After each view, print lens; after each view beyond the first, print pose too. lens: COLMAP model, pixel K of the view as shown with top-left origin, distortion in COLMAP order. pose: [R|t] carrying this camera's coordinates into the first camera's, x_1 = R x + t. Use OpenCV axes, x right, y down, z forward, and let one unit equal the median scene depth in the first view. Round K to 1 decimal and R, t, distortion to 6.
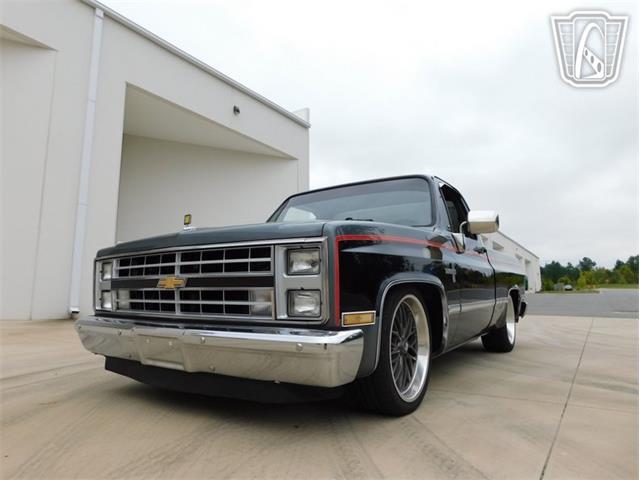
lens RADIAL K [[417.6, 0, 318.0], [0, 417.6, 236.7], [0, 0, 1]] dist [-0.070921, 0.051514]
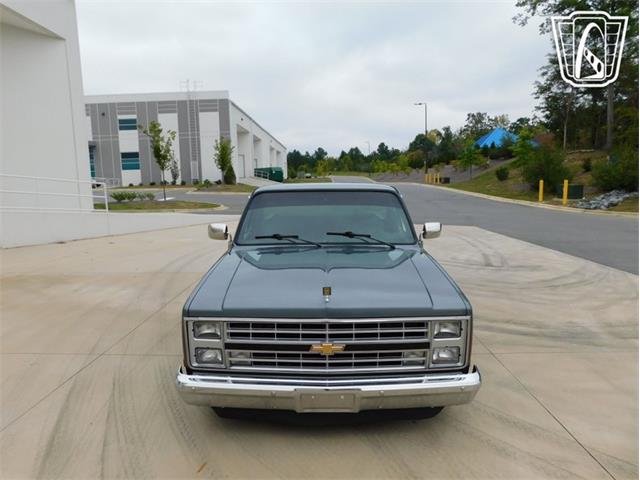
lens RADIAL K [[417.6, 0, 318.0], [0, 417.6, 236.7], [0, 0, 1]] dist [-0.070921, 0.051514]
pose [[0.836570, -0.084344, 0.541329, -0.927447], [-0.065866, 0.965428, 0.252211, -0.468965], [-0.543886, -0.246647, 0.802093, 0.115063]]
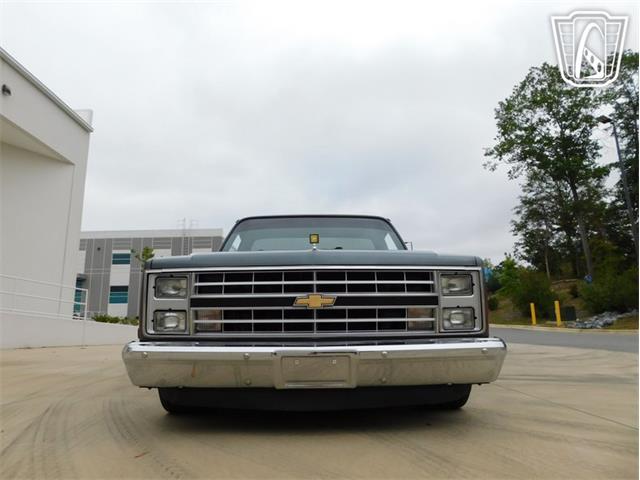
lens RADIAL K [[417.6, 0, 318.0], [0, 417.6, 236.7], [0, 0, 1]] dist [-0.070921, 0.051514]
pose [[0.823415, 0.108282, 0.557012, -0.851133], [-0.069899, 0.993503, -0.089805, 0.043040], [-0.563118, 0.035012, 0.825635, 0.152496]]
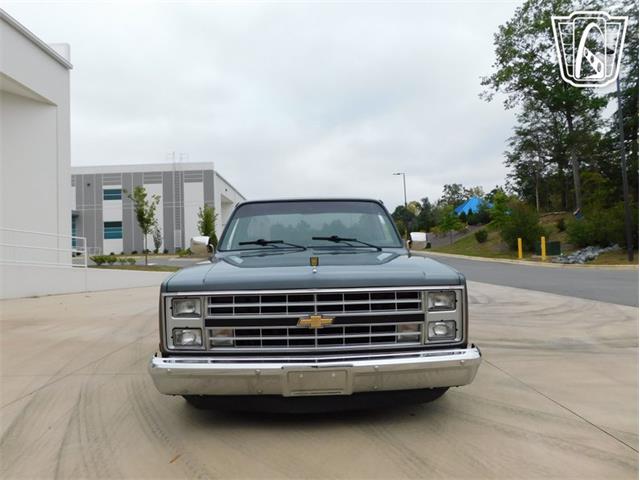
lens RADIAL K [[417.6, 0, 318.0], [0, 417.6, 236.7], [0, 0, 1]] dist [-0.070921, 0.051514]
pose [[0.813528, 0.000608, 0.581525, -0.930613], [-0.058025, 0.995094, 0.080134, -0.193360], [-0.578623, -0.098935, 0.809572, 0.095685]]
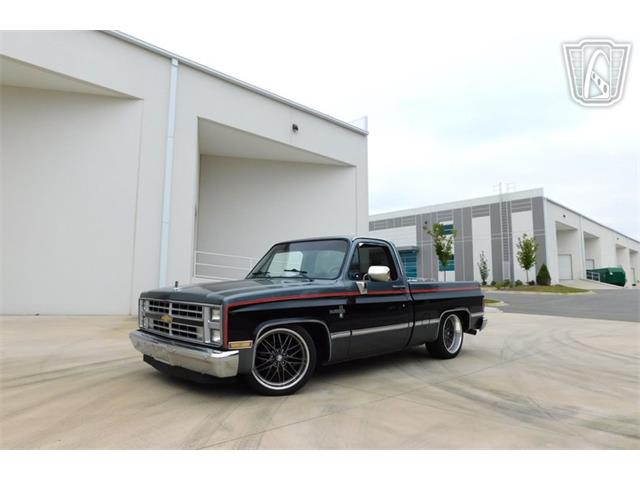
lens RADIAL K [[417.6, 0, 318.0], [0, 417.6, 236.7], [0, 0, 1]] dist [-0.070921, 0.051514]
pose [[0.978925, -0.015272, -0.203650, 0.673132], [0.019780, 0.999602, 0.020119, -0.273239], [0.203261, -0.023723, 0.978837, -0.667000]]
